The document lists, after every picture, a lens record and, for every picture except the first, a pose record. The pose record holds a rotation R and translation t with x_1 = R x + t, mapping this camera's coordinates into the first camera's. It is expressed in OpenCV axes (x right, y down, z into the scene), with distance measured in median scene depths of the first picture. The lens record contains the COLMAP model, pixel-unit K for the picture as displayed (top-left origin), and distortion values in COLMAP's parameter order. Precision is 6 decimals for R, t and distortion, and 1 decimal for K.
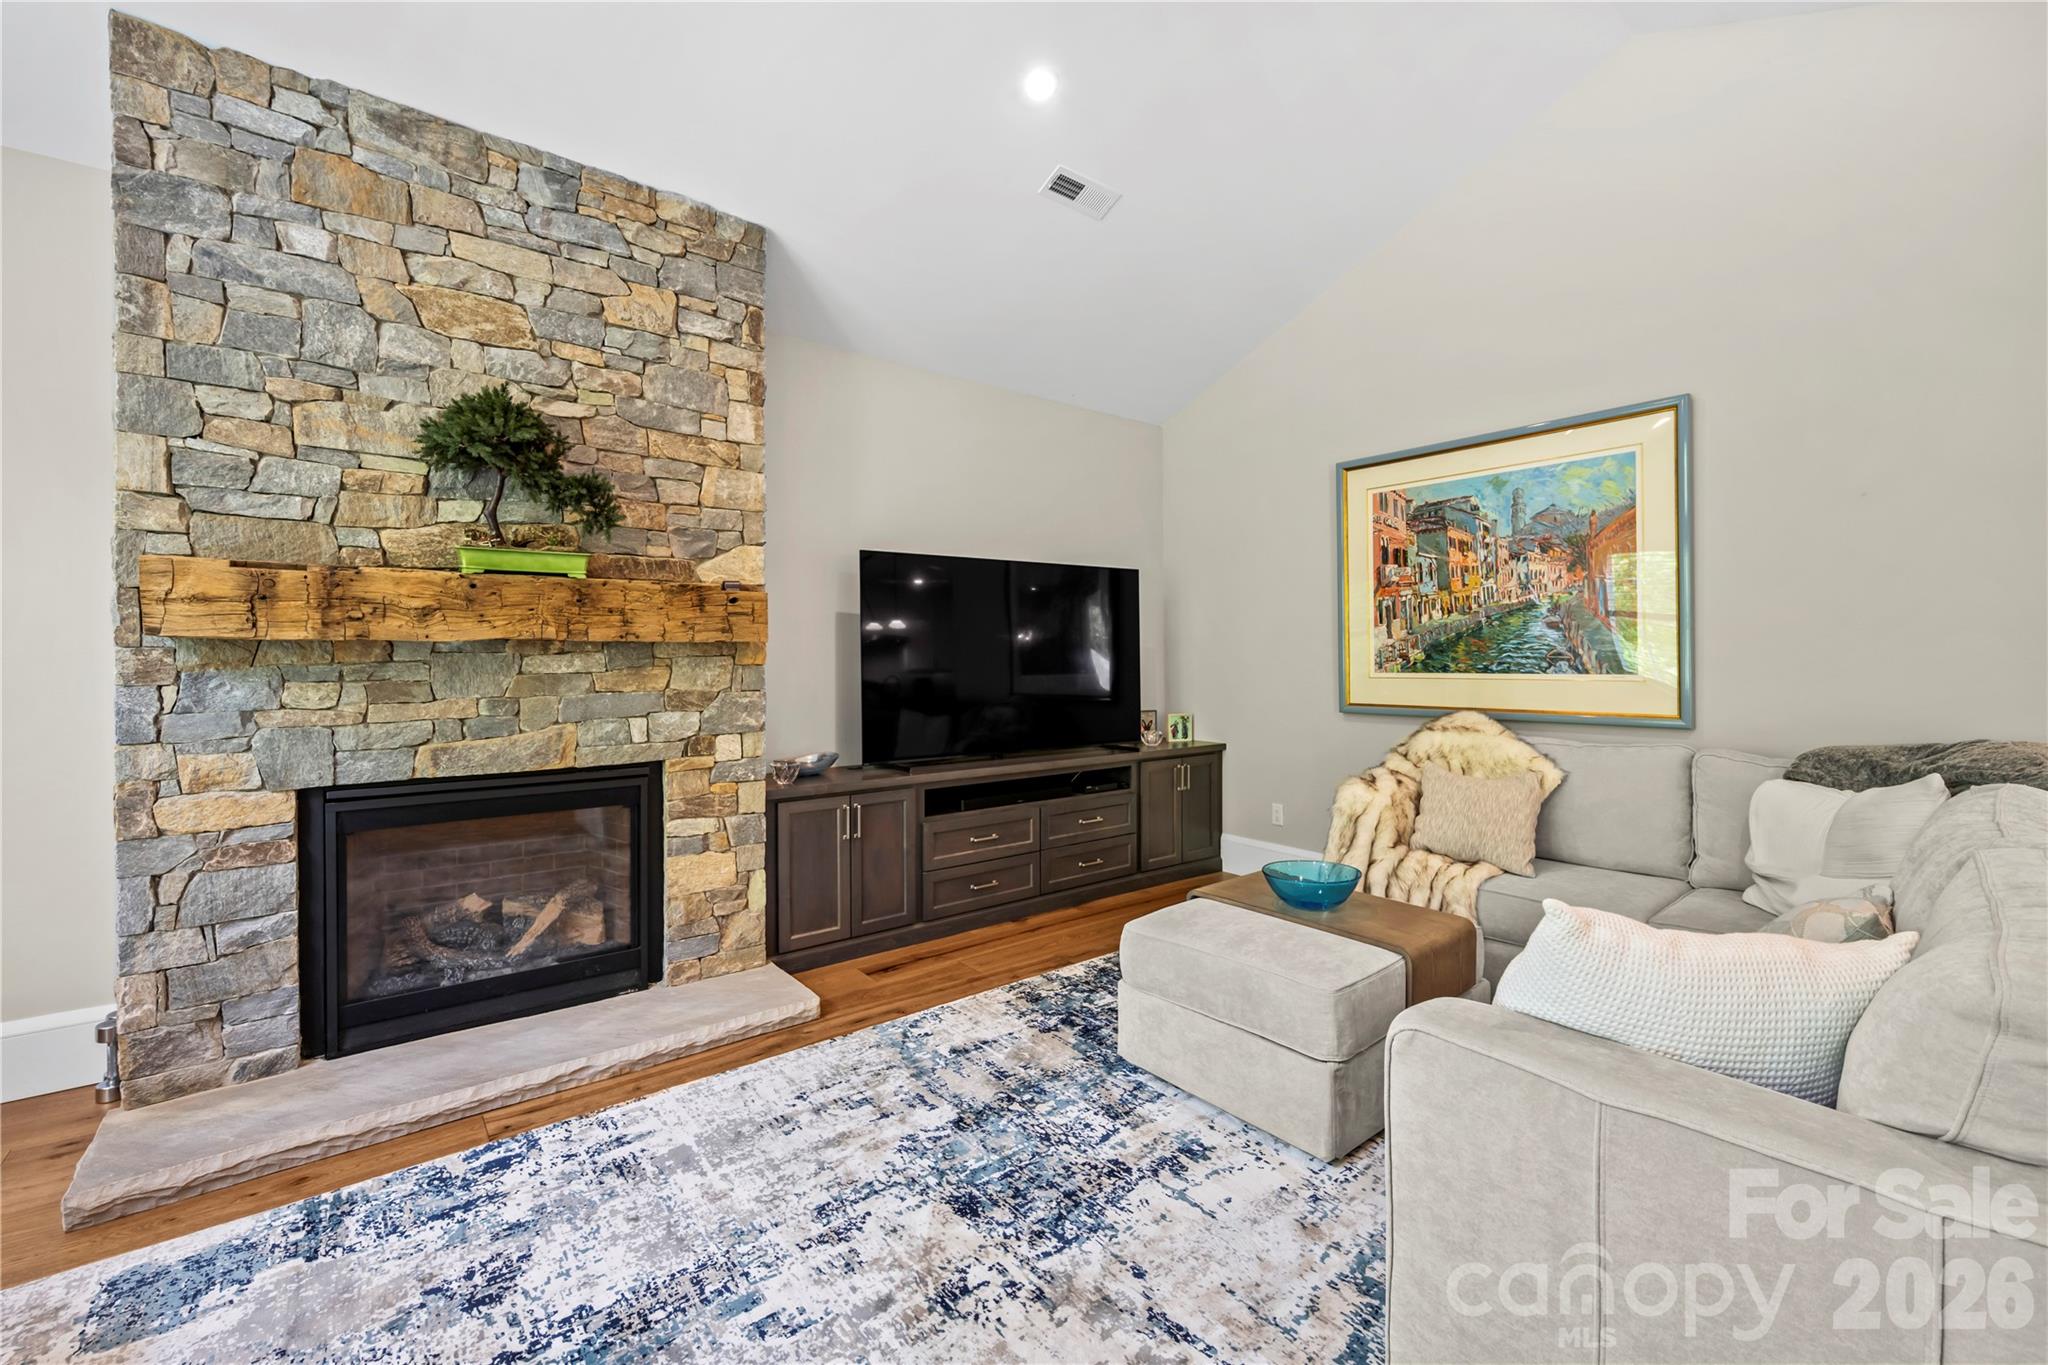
lens RADIAL K [[857.9, 0, 1022.5], [0, 857.9, 659.9], [0, 0, 1]] dist [-0.003209, 0.000073]
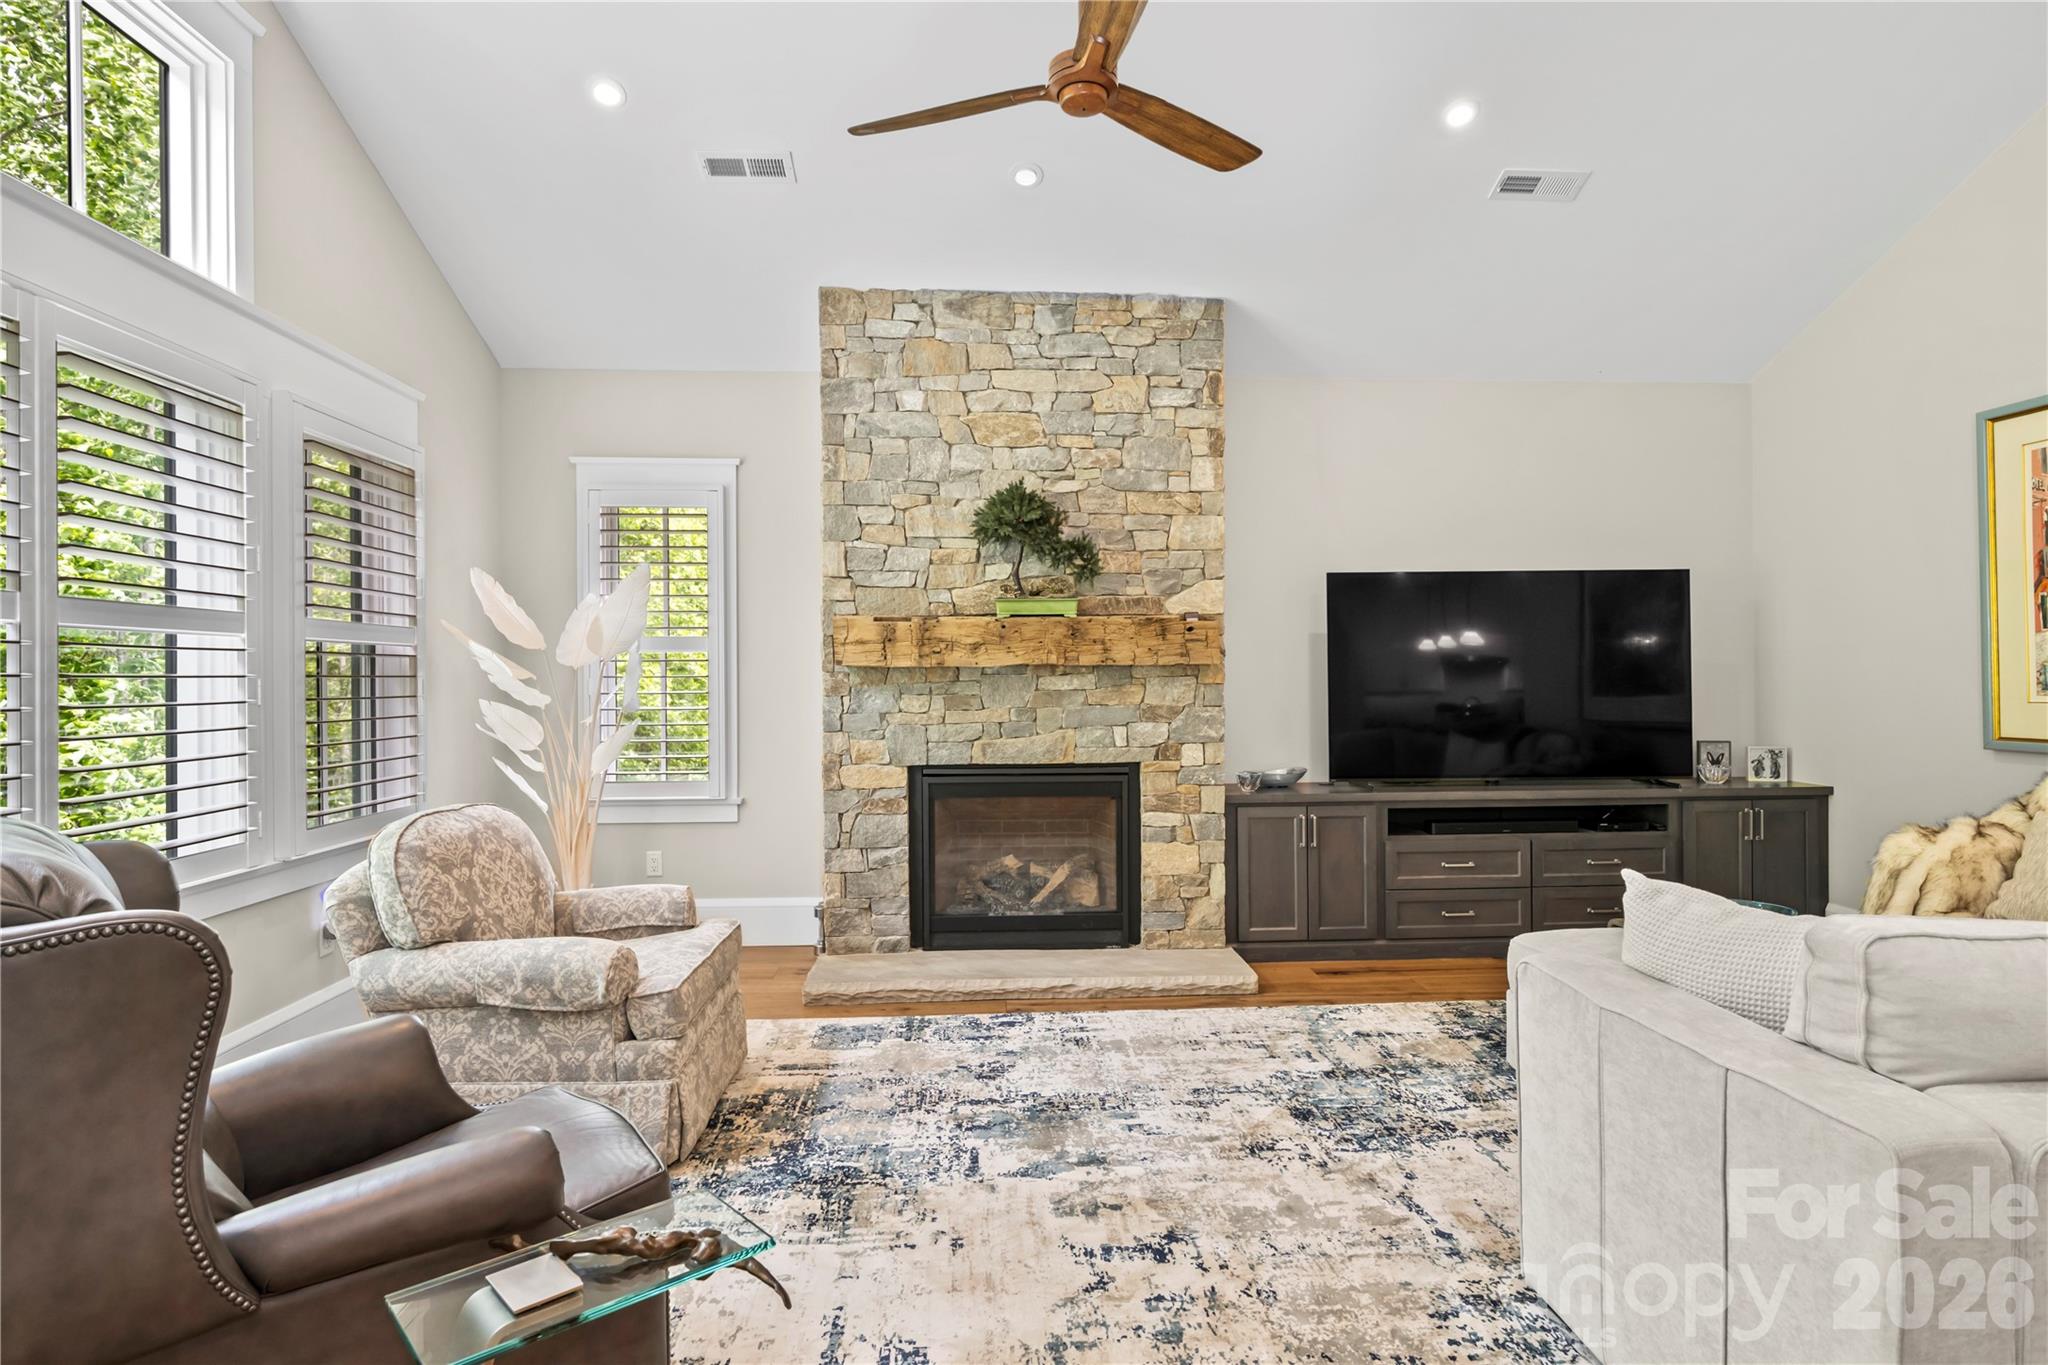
lens RADIAL K [[1058.4, 0, 1024.0], [0, 1058.4, 682.5], [0, 0, 1]] dist [0.000752, -0.000068]
pose [[0.813837, 0.000733, -0.581093, 0.392113], [0.001769, 0.999991, 0.003738, -0.002101], [0.581091, -0.004070, 0.813829, -0.387467]]
